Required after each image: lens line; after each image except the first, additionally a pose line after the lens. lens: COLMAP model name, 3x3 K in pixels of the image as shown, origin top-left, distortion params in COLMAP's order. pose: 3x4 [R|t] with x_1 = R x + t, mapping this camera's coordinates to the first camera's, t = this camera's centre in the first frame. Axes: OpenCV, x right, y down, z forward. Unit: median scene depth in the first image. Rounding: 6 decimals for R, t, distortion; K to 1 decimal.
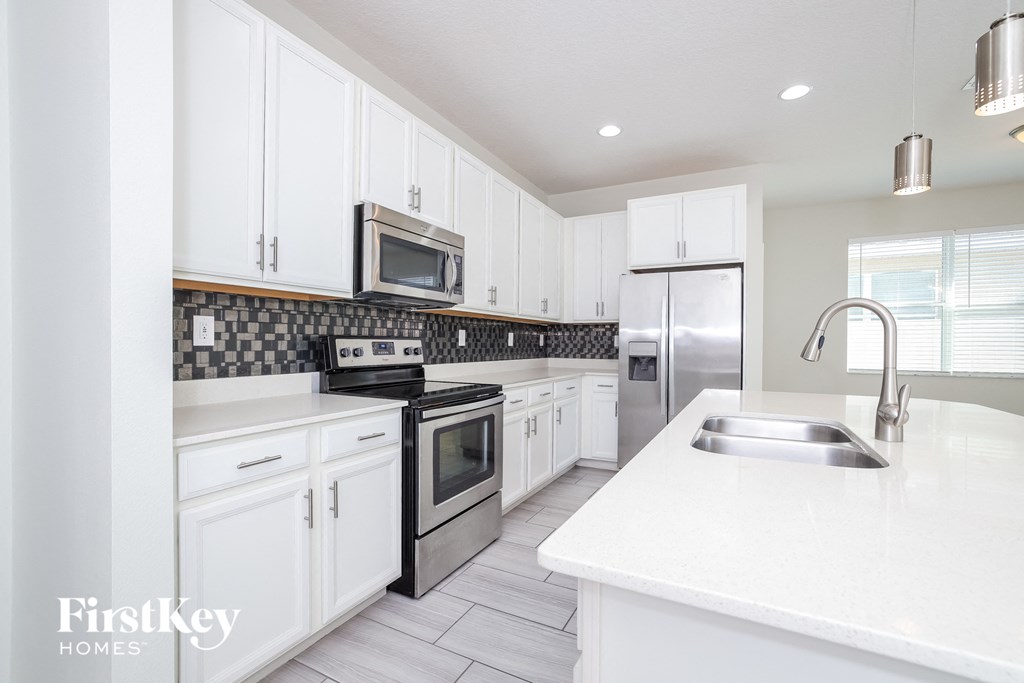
lens RADIAL K [[443.2, 0, 516.7], [0, 443.2, 345.1], [0, 0, 1]] dist [-0.012789, 0.000220]
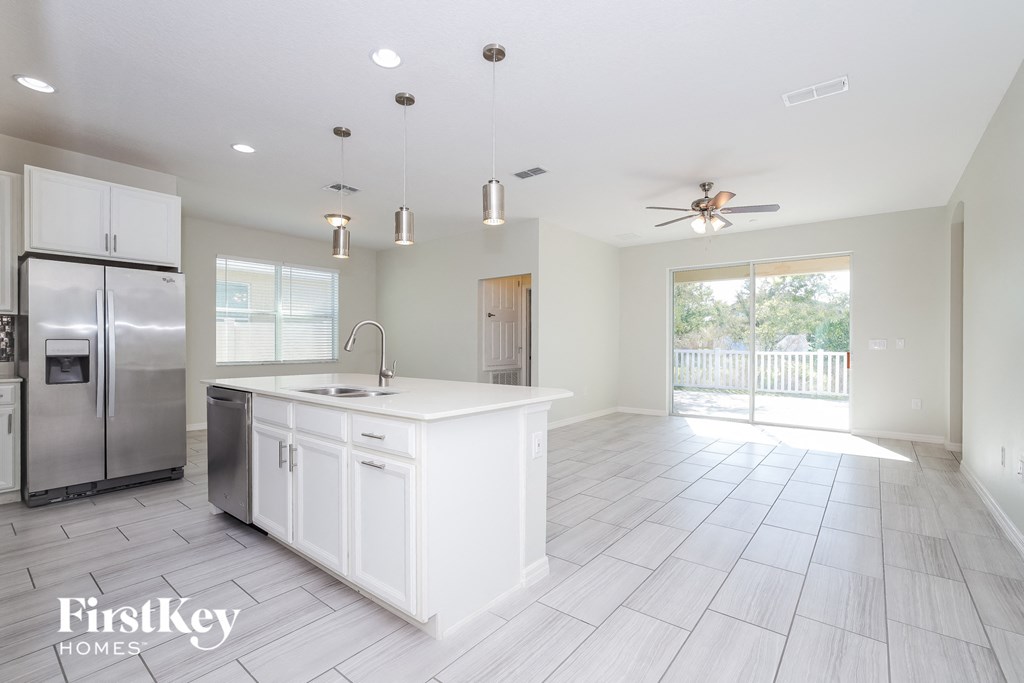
lens RADIAL K [[443.2, 0, 505.6], [0, 443.2, 344.4], [0, 0, 1]] dist [-0.012789, 0.000220]
pose [[0.221458, -0.010353, 0.975115, -0.500153], [0.009538, 0.999919, 0.008450, 0.005001], [-0.975123, 0.007429, 0.221538, -0.050502]]
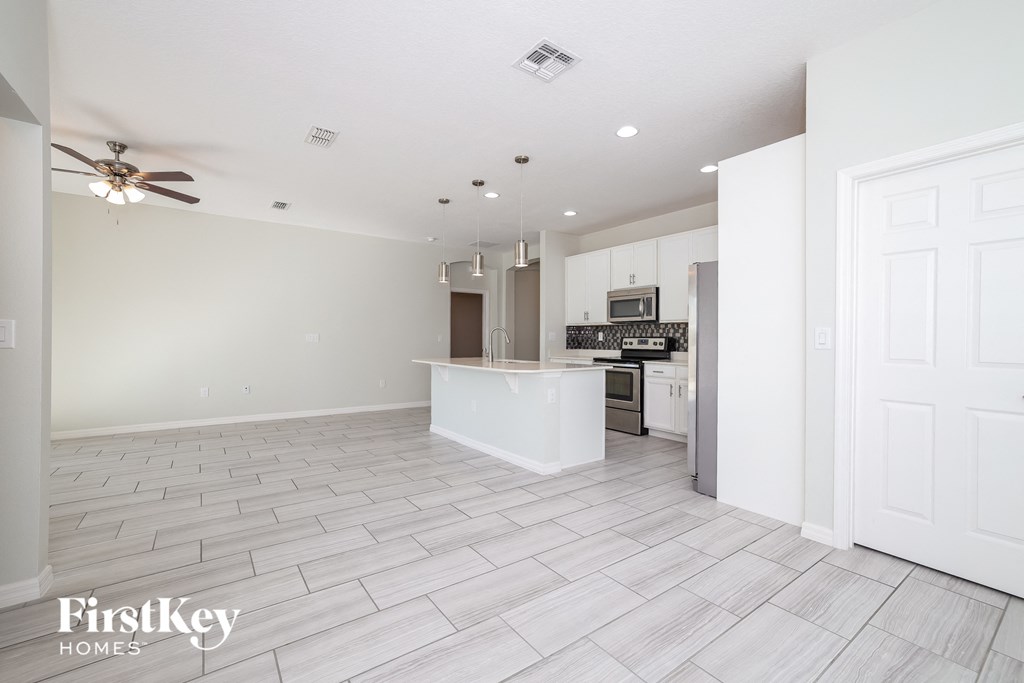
lens RADIAL K [[443.2, 0, 517.5], [0, 443.2, 338.0], [0, 0, 1]] dist [-0.012789, 0.000220]
pose [[-0.449737, -0.018245, -0.892975, 1.950109], [-0.017695, 0.999777, -0.011516, 0.023232], [0.892986, 0.010622, -0.449959, 1.368762]]
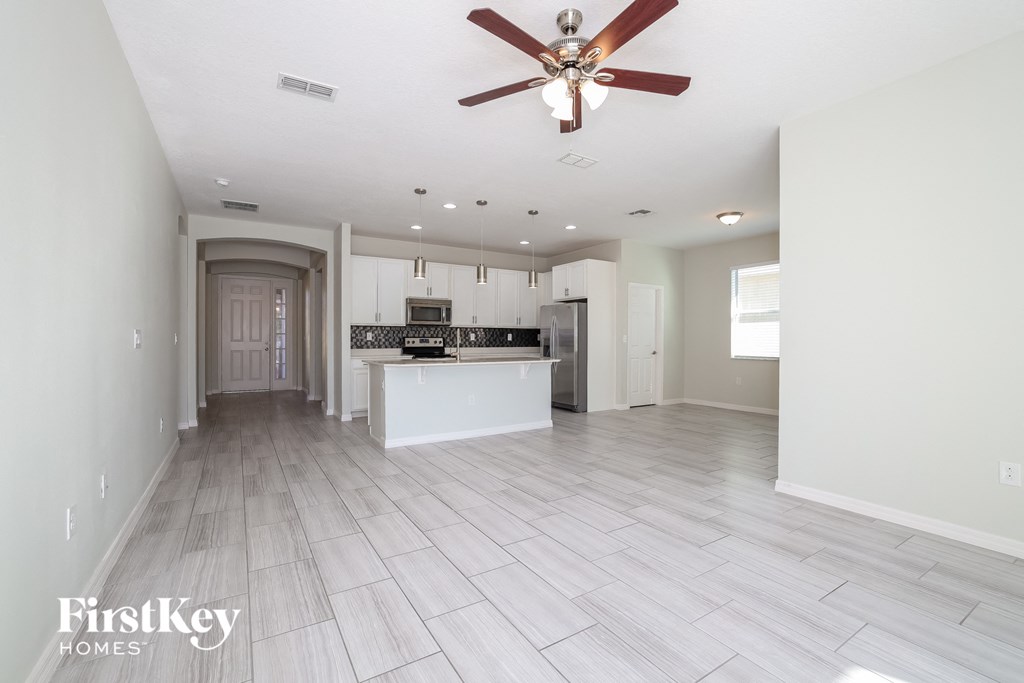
lens RADIAL K [[443.2, 0, 512.4], [0, 443.2, 342.7], [0, 0, 1]] dist [-0.012789, 0.000220]
pose [[0.860509, -0.007952, -0.509374, 1.605178], [0.006610, 0.999968, -0.004443, 0.033264], [0.509393, 0.000456, 0.860534, -1.169978]]
